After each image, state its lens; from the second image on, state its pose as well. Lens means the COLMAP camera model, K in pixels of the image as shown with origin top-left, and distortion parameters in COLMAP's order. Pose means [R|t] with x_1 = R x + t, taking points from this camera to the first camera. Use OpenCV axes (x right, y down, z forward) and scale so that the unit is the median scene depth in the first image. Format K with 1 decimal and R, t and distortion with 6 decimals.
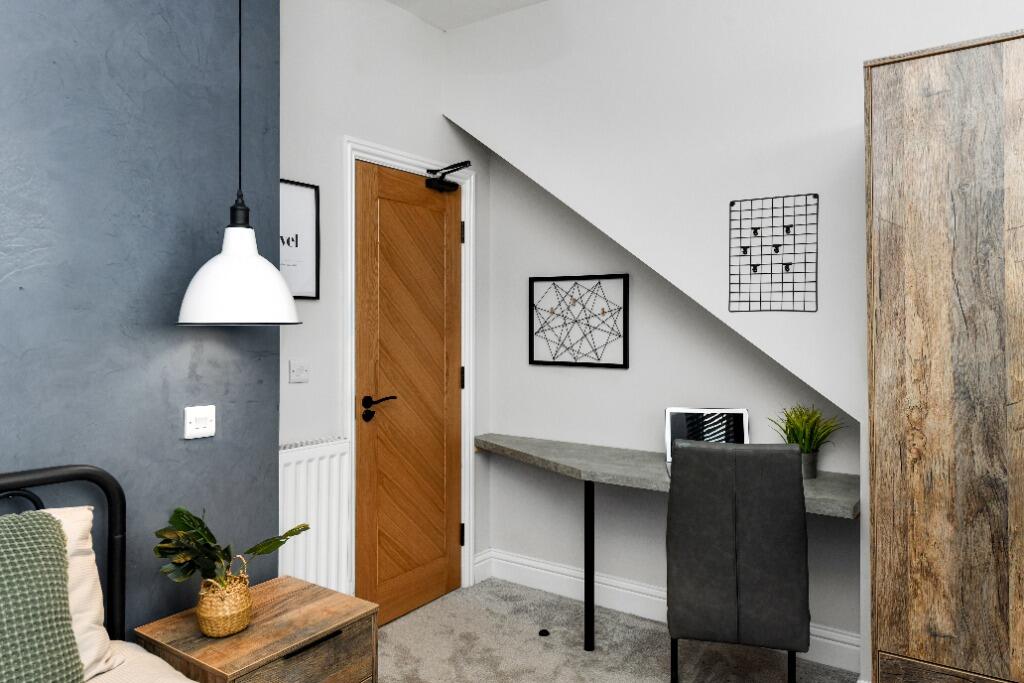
lens RADIAL K [[696.5, 0, 513.3], [0, 696.5, 313.2], [0, 0, 1]] dist [-0.000023, 0.000918]
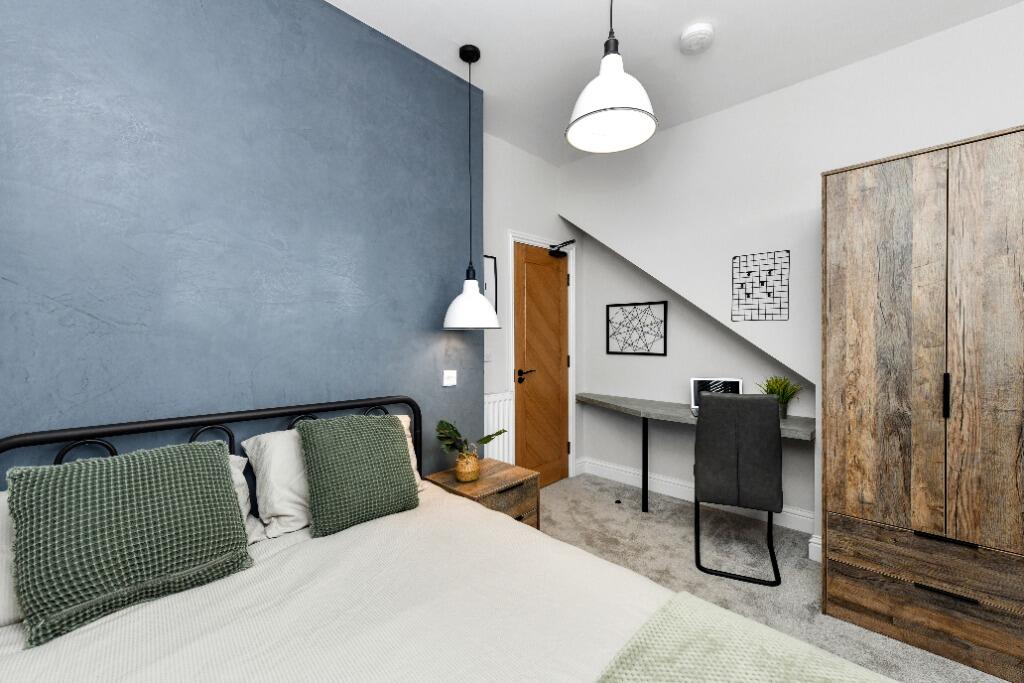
lens RADIAL K [[410.9, 0, 512.0], [0, 410.9, 341.5], [0, 0, 1]] dist [-0.000195, -0.000265]
pose [[0.985445, -0.004127, -0.169944, -0.056892], [0.009321, 0.999513, 0.029776, 0.013654], [0.169738, -0.030927, 0.985004, -0.102379]]
